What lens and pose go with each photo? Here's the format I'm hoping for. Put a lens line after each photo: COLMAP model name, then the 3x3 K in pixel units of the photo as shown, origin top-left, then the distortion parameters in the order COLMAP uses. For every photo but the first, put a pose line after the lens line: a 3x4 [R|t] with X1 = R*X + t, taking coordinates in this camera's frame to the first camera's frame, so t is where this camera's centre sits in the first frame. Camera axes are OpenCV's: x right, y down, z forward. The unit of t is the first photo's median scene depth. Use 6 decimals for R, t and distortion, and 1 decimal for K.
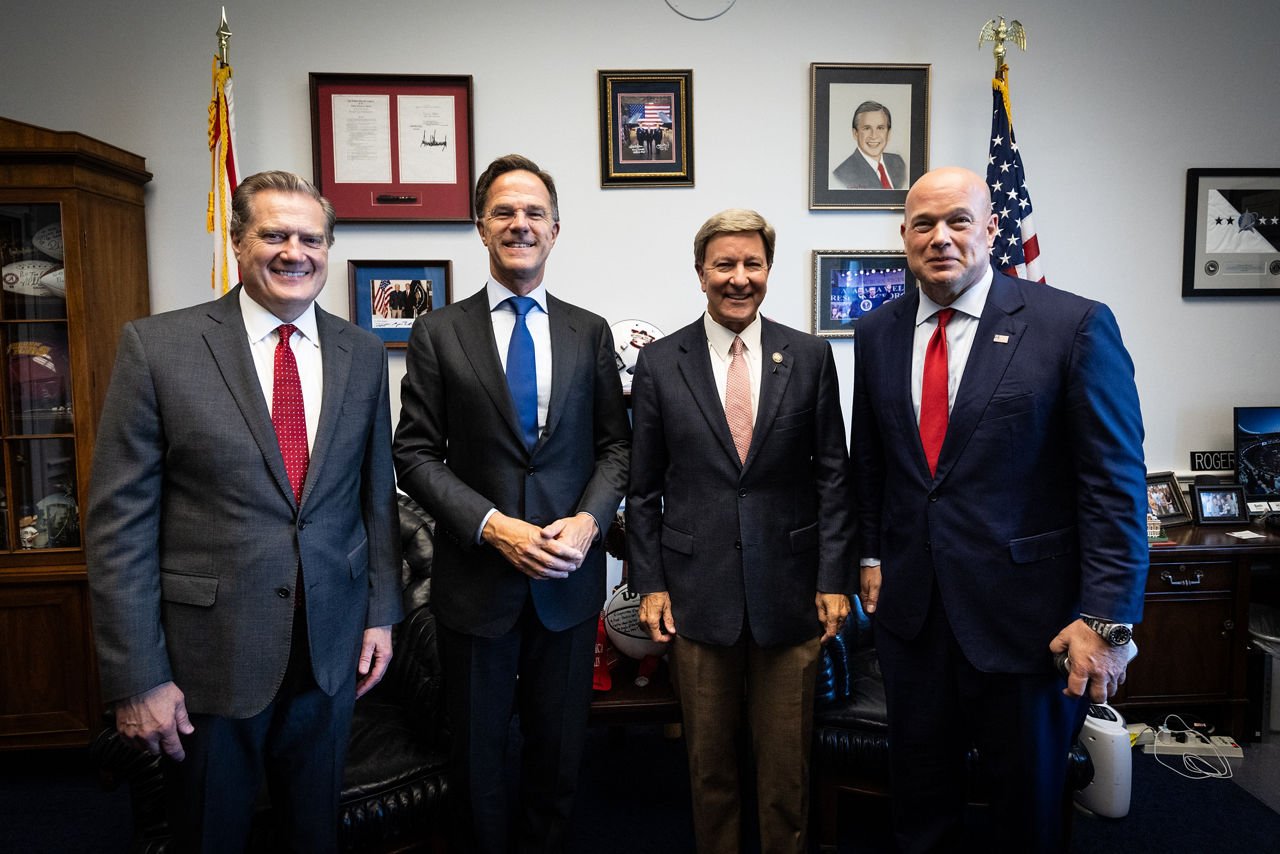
lens RADIAL K [[707.6, 0, 643.6], [0, 707.6, 371.8], [0, 0, 1]] dist [-0.007082, 0.001298]
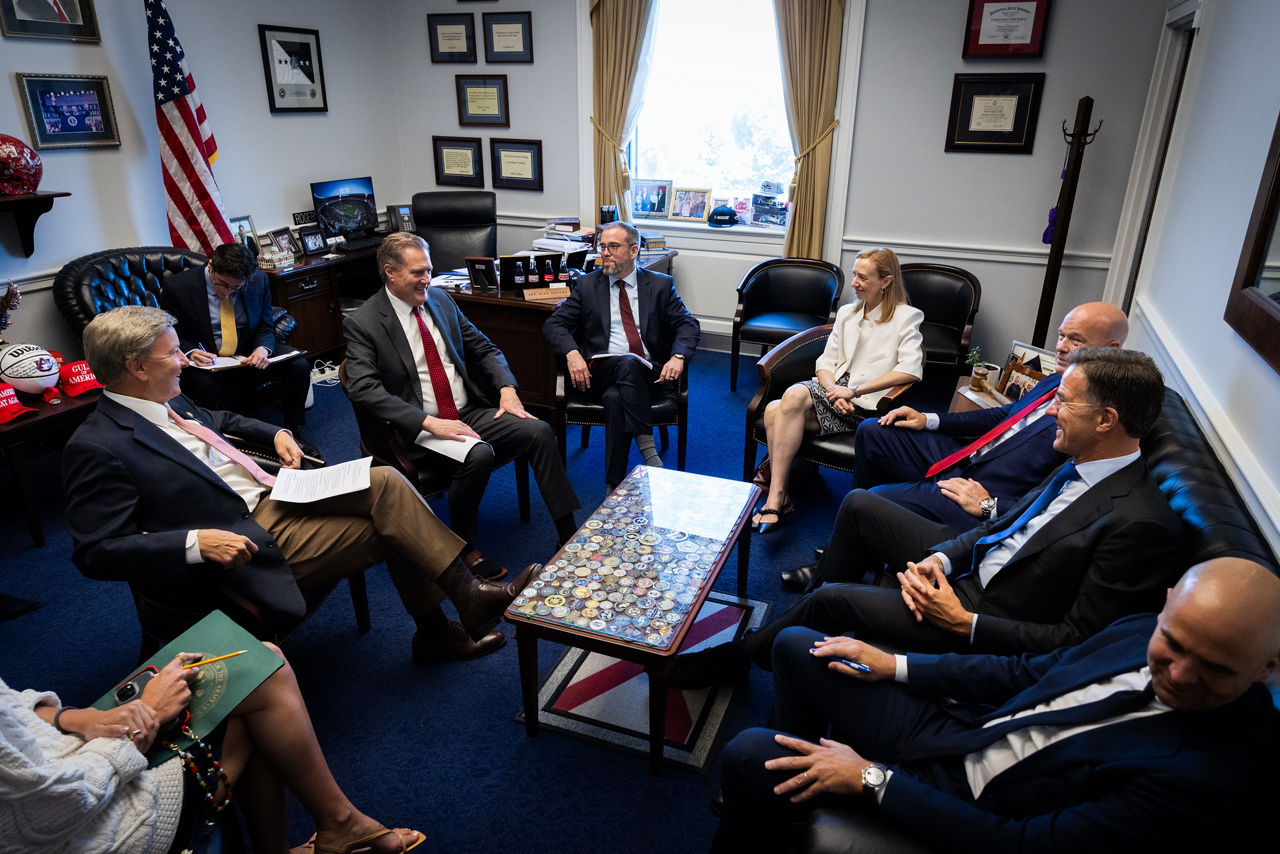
lens RADIAL K [[816.6, 0, 640.0], [0, 816.6, 427.0], [0, 0, 1]] dist [0.001850, 0.000312]
pose [[0.426938, -0.324344, 0.844112, -0.707109], [0.040243, 0.939352, 0.340585, -0.038842], [-0.903385, -0.111439, 0.414097, -0.628371]]
